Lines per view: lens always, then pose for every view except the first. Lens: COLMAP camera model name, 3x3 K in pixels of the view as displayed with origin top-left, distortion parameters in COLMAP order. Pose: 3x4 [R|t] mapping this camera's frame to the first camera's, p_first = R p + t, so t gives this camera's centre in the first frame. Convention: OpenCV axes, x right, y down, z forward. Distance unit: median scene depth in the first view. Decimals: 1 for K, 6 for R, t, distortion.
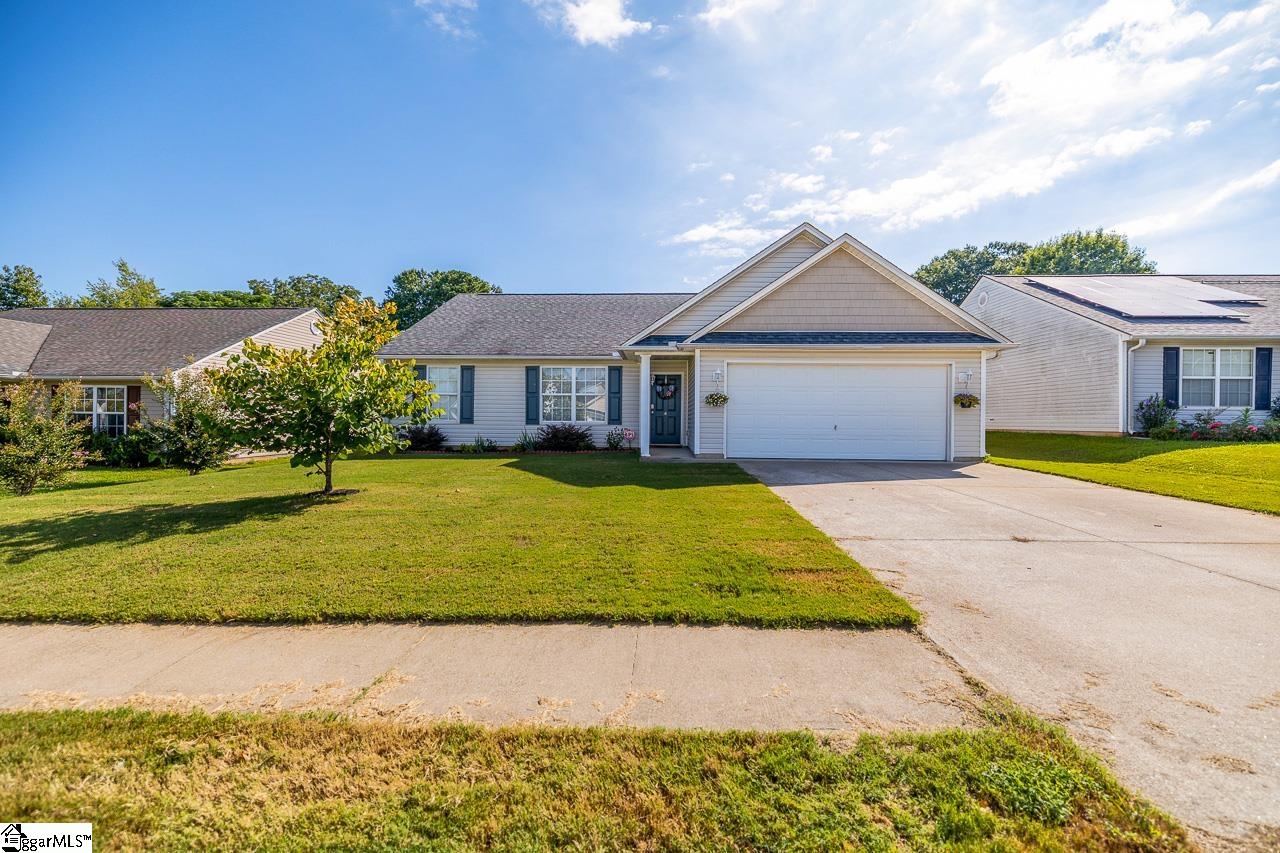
lens RADIAL K [[578.1, 0, 640.9], [0, 578.1, 426.9], [0, 0, 1]] dist [-0.003163, -0.000205]
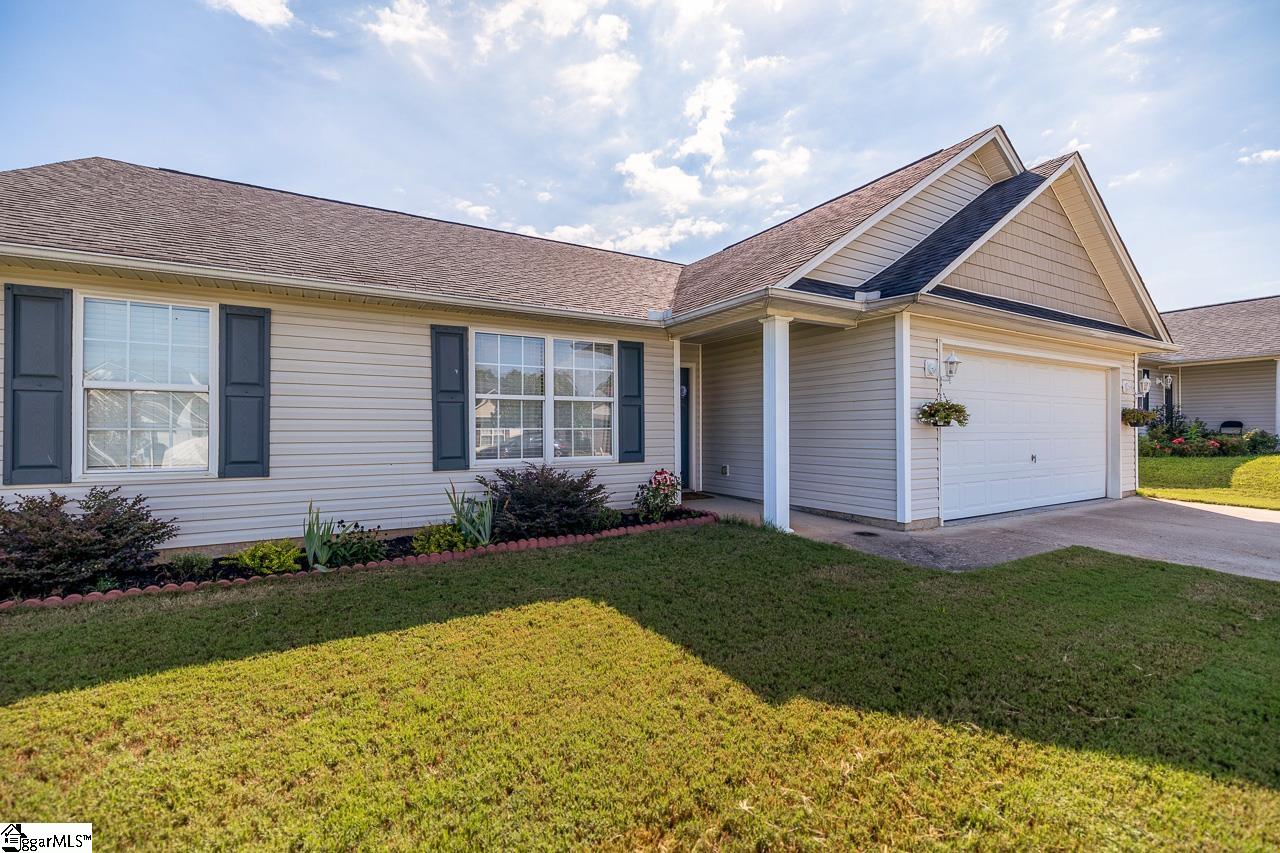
lens RADIAL K [[529.3, 0, 639.6], [0, 529.3, 420.2], [0, 0, 1]] dist [0.004192, 0.000306]
pose [[0.843327, -0.000846, 0.537400, -0.274924], [0.014410, 0.999675, -0.021040, -0.029253], [-0.537207, 0.025487, 0.843065, 0.613131]]
